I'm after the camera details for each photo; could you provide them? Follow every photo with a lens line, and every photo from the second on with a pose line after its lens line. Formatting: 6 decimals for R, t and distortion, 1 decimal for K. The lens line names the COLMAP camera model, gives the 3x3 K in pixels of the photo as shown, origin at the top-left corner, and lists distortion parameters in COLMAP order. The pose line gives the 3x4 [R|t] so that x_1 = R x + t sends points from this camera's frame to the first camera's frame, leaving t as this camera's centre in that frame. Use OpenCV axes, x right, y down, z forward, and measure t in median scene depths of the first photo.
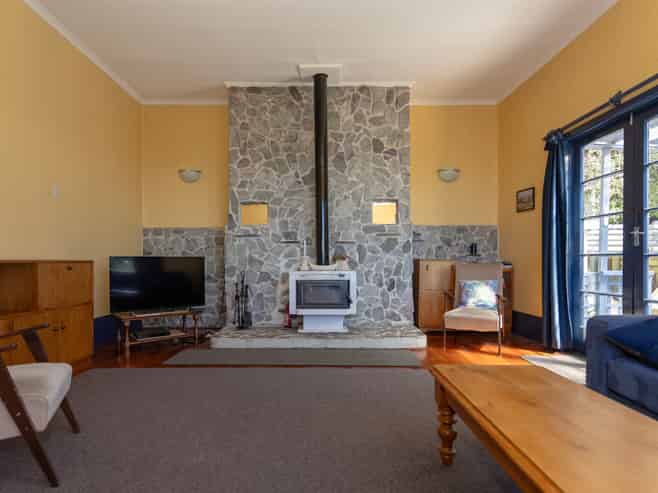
lens RADIAL K [[366.2, 0, 319.9], [0, 366.2, 265.5], [0, 0, 1]] dist [0.001399, 0.002057]
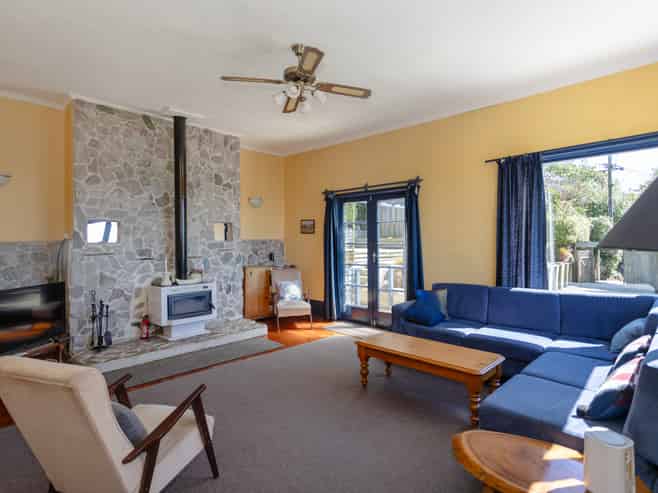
lens RADIAL K [[336.2, 0, 329.0], [0, 336.2, 244.2], [0, 0, 1]] dist [0.000842, 0.000408]
pose [[0.708678, -0.003227, 0.705525, -0.395345], [0.015507, 0.999819, -0.011004, -0.087853], [-0.705362, 0.018739, 0.708600, -0.082394]]
